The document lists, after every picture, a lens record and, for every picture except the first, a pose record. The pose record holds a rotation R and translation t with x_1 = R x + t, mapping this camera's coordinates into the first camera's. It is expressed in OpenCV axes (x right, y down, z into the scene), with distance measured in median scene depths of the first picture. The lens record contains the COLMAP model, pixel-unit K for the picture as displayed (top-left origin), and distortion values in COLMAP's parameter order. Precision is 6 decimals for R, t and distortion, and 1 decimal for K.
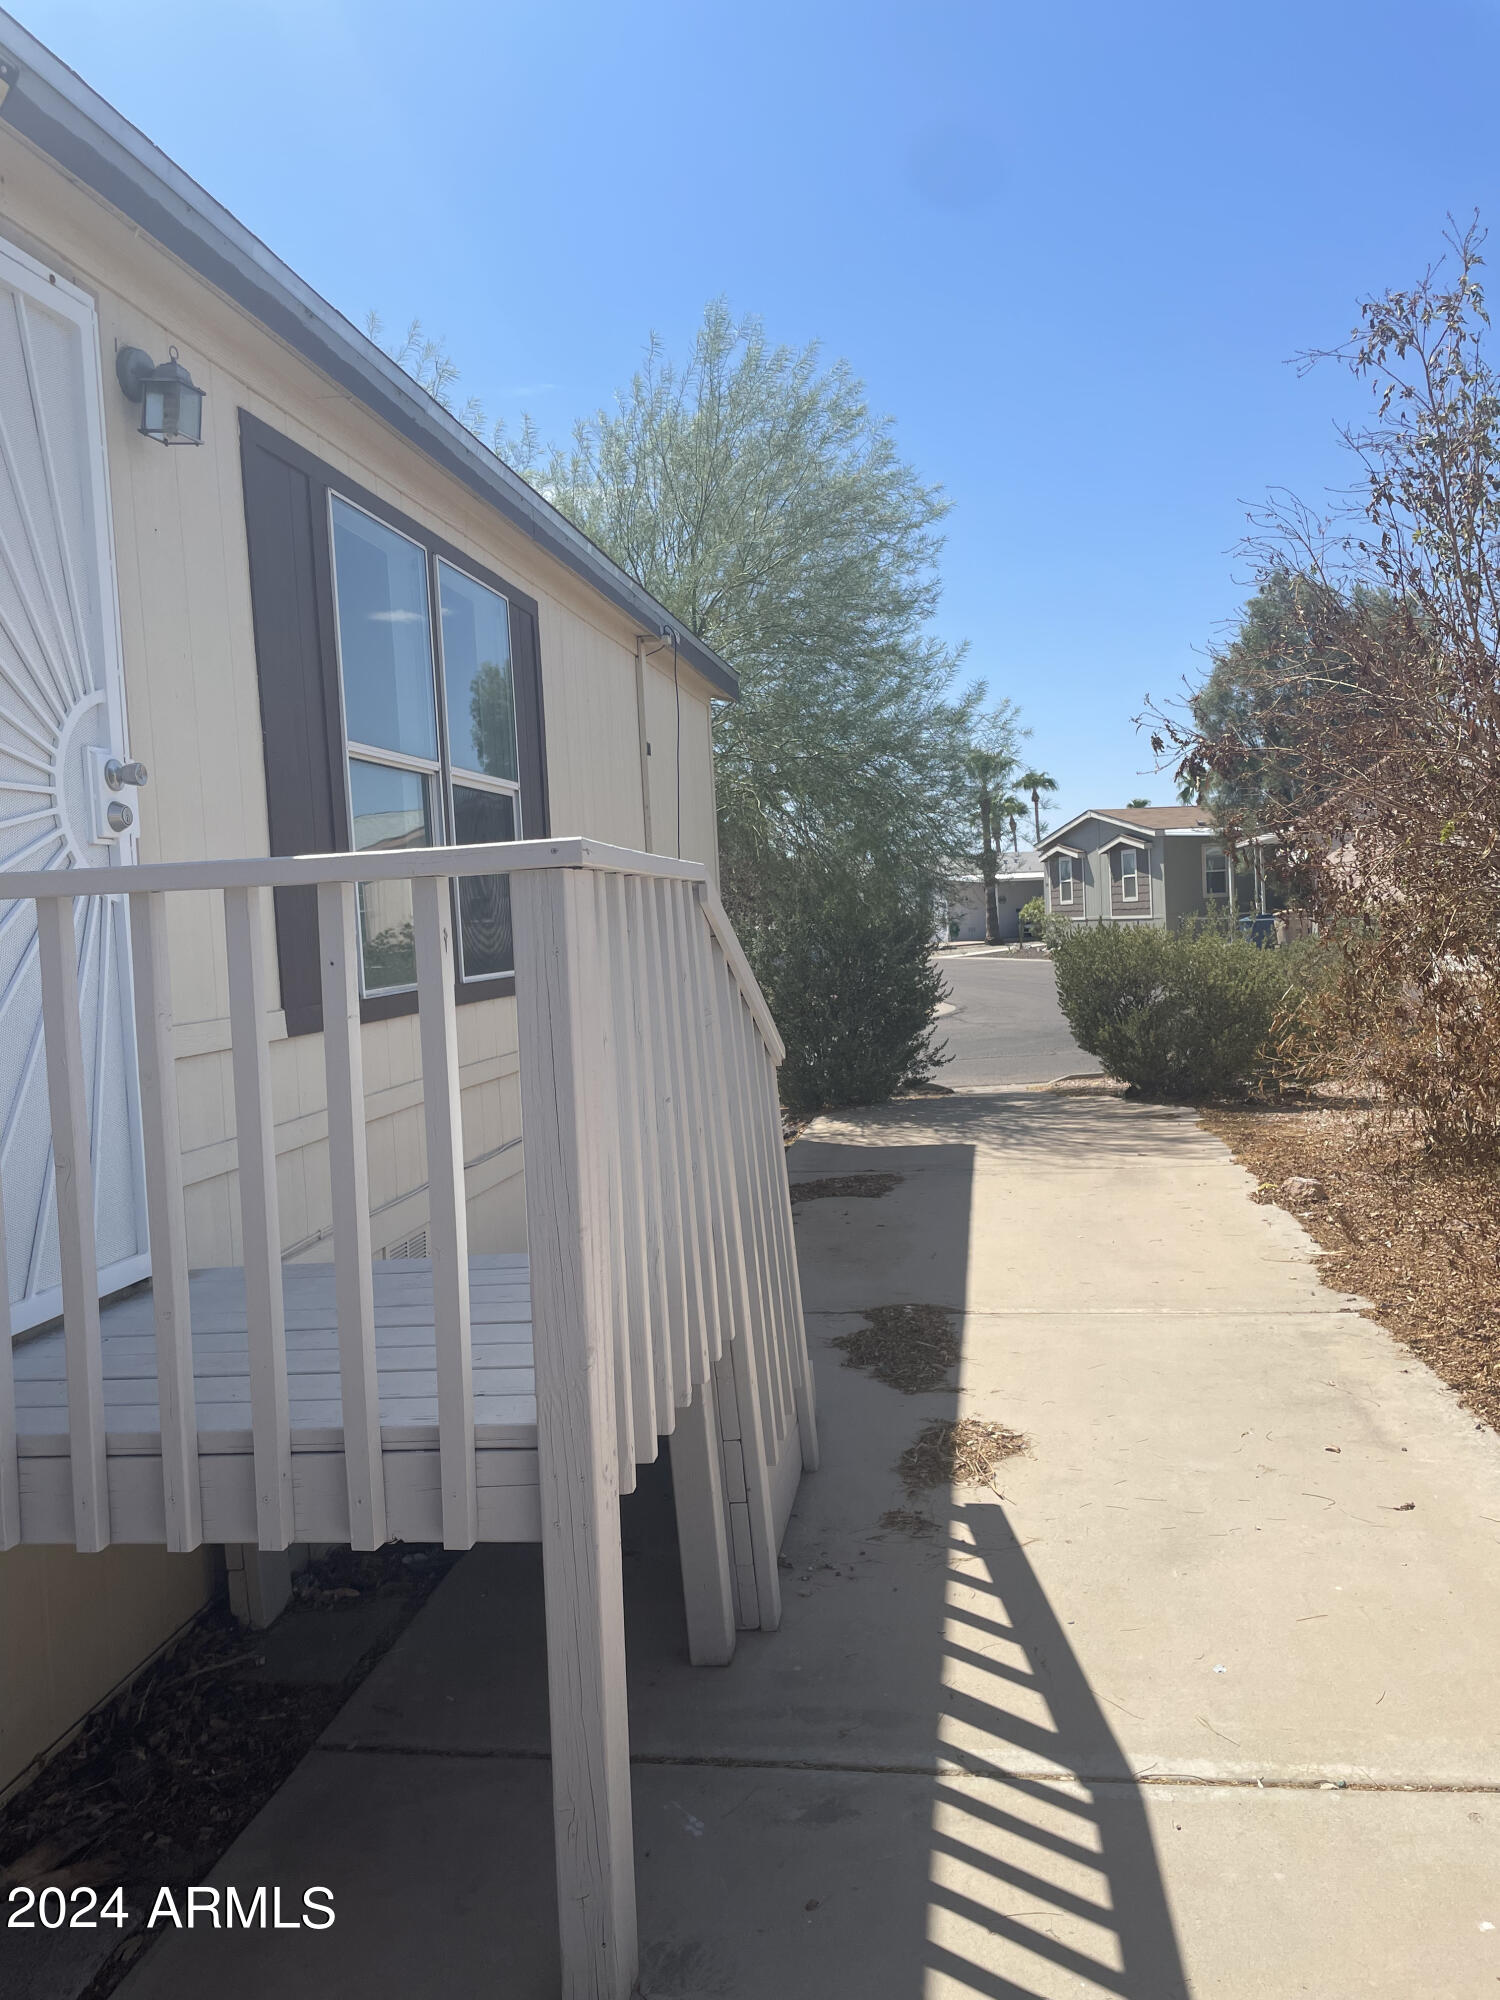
lens RADIAL K [[1512.1, 0, 744.3], [0, 1512.1, 1001.4], [0, 0, 1]] dist [0.067631, -0.004799]
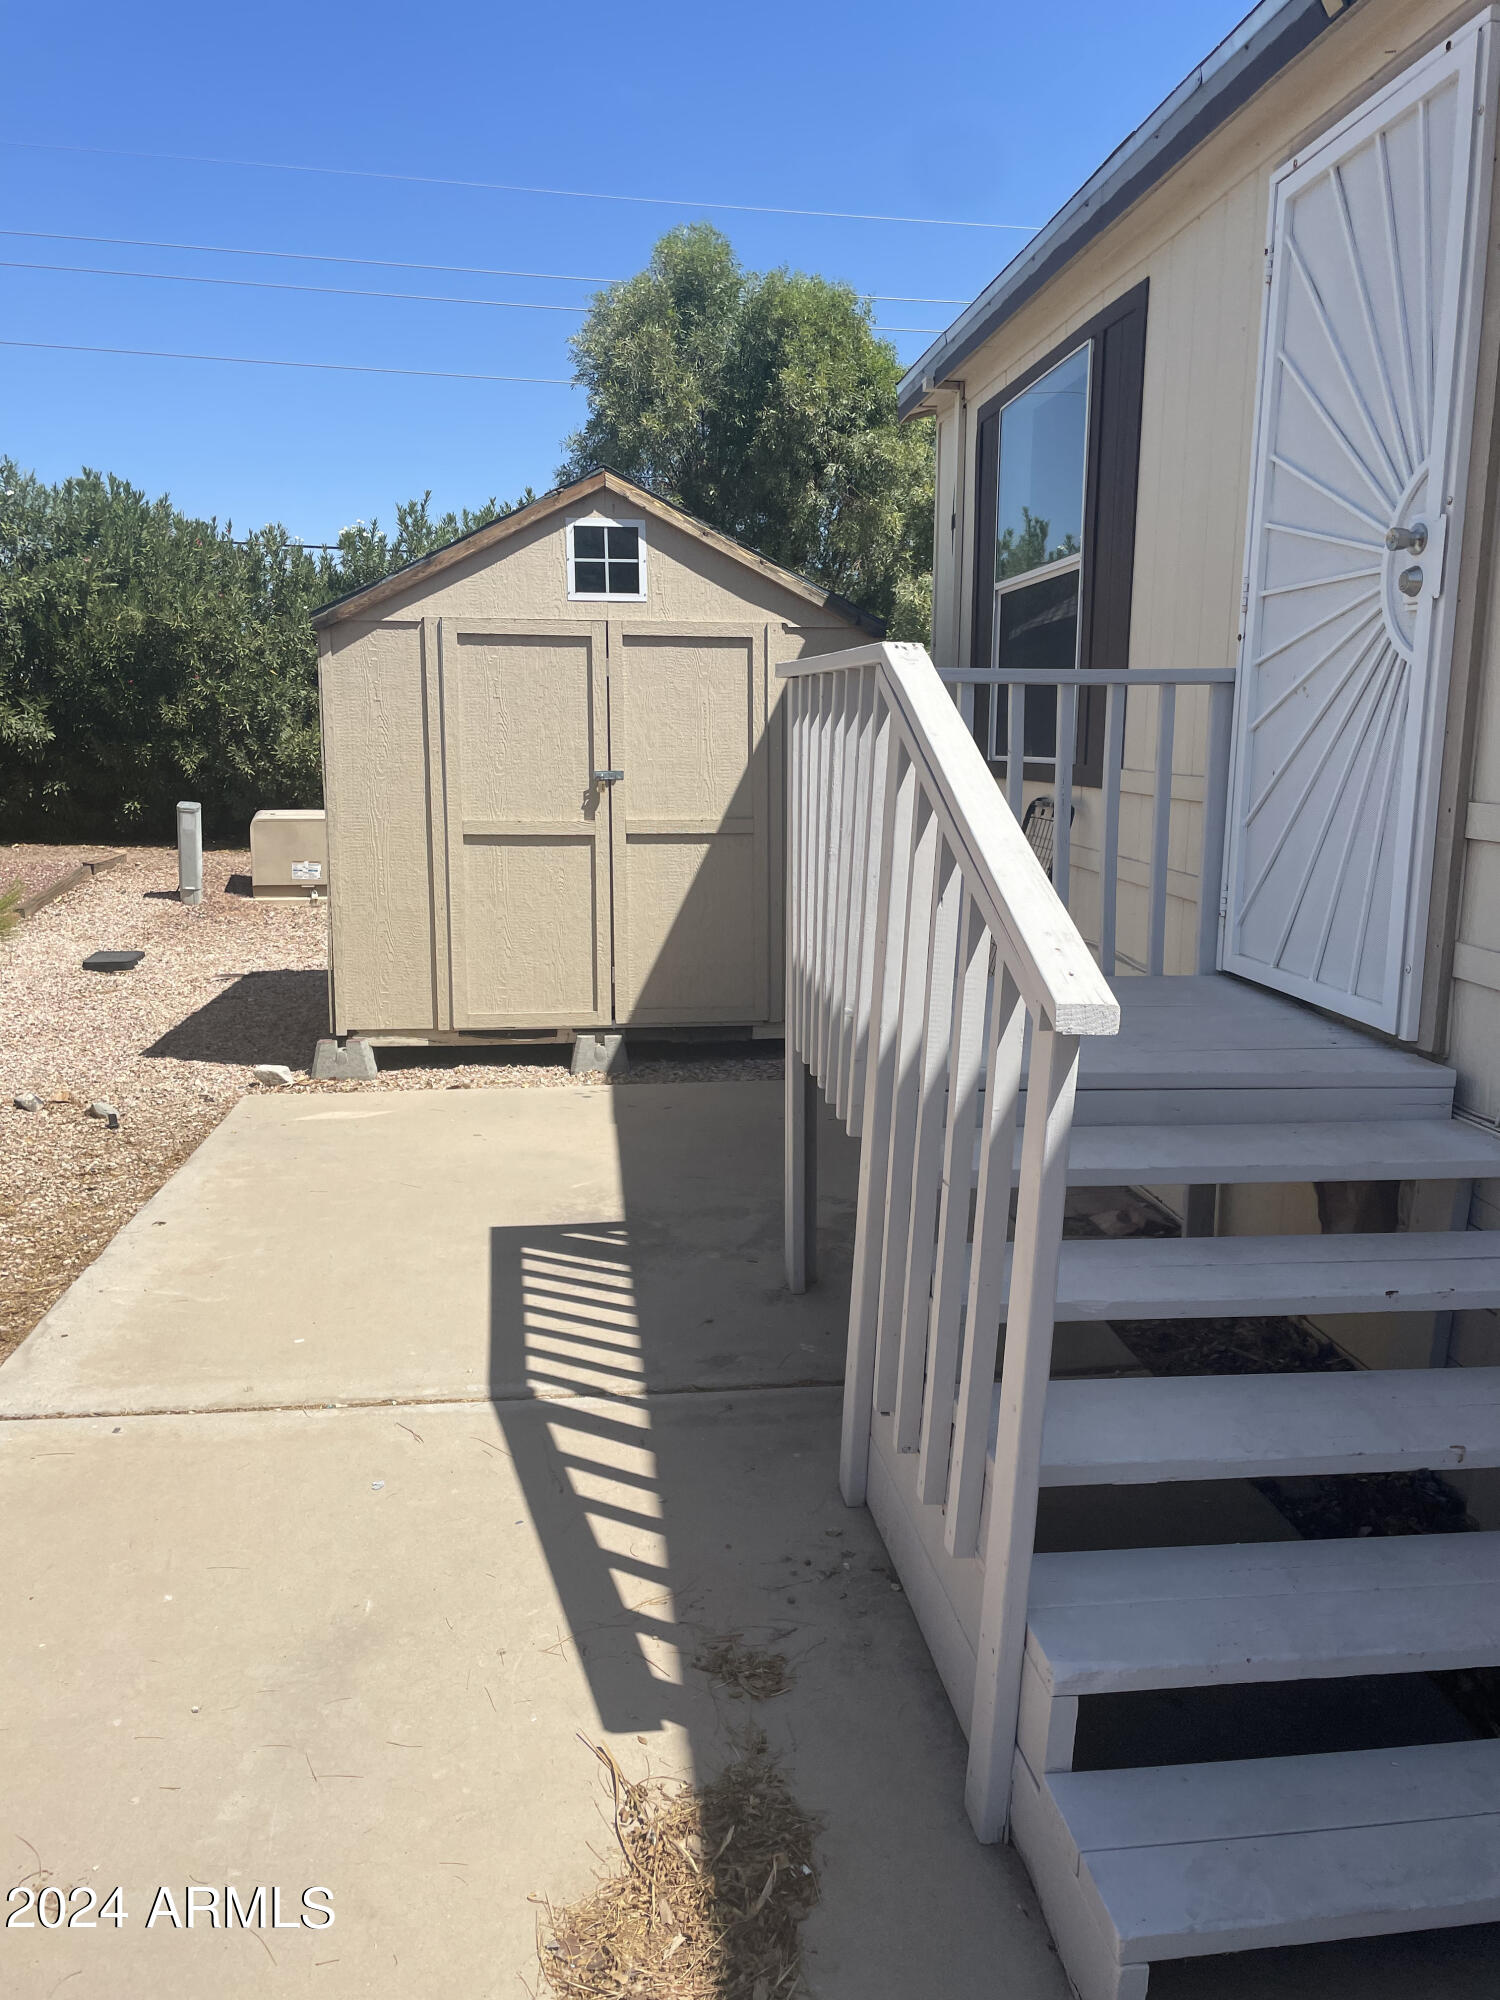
lens RADIAL K [[1512.1, 0, 744.7], [0, 1512.1, 996.4], [0, 0, 1]] dist [0.067631, -0.004799]
pose [[-0.961546, 0.072896, -0.264794, 0.299497], [0.005289, 0.968870, 0.247515, -0.101638], [0.274594, 0.236596, -0.931998, 1.784574]]
